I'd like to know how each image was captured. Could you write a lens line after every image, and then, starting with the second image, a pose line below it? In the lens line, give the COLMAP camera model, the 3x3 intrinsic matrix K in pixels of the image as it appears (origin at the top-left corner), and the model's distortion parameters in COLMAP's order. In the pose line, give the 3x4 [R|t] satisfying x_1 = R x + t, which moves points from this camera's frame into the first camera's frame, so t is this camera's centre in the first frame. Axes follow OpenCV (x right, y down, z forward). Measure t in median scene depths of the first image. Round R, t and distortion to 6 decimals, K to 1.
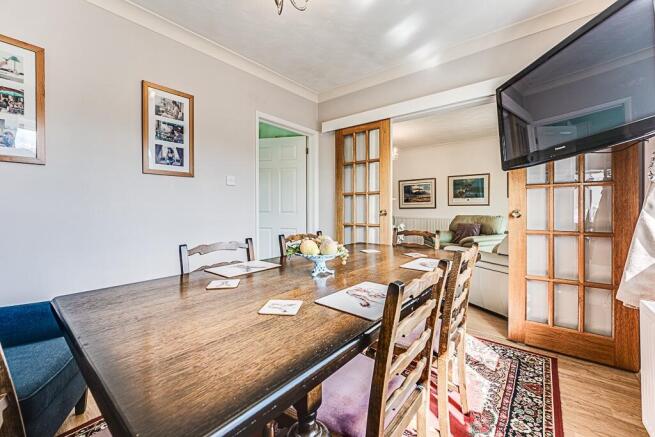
lens RADIAL K [[267.6, 0, 326.9], [0, 267.6, 215.0], [0, 0, 1]] dist [0.000545, 0.000039]
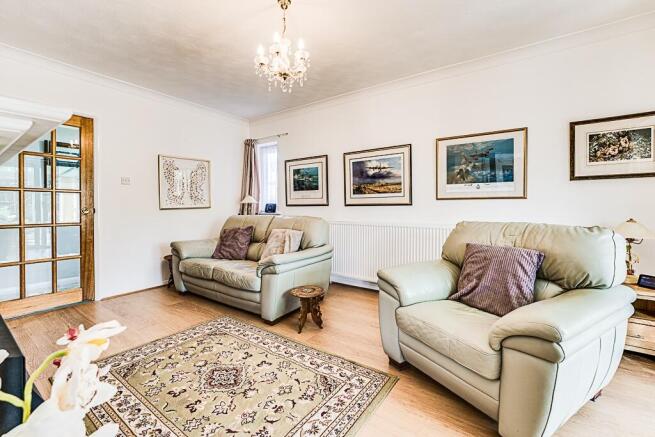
lens RADIAL K [[267.6, 0, 327.8], [0, 267.6, 214.4], [0, 0, 1]] dist [0.000545, 0.000039]
pose [[0.996642, -0.003328, 0.081818, 0.215336], [0.002705, 0.999967, 0.007725, -0.012530], [-0.081841, -0.007478, 0.996617, 0.527377]]
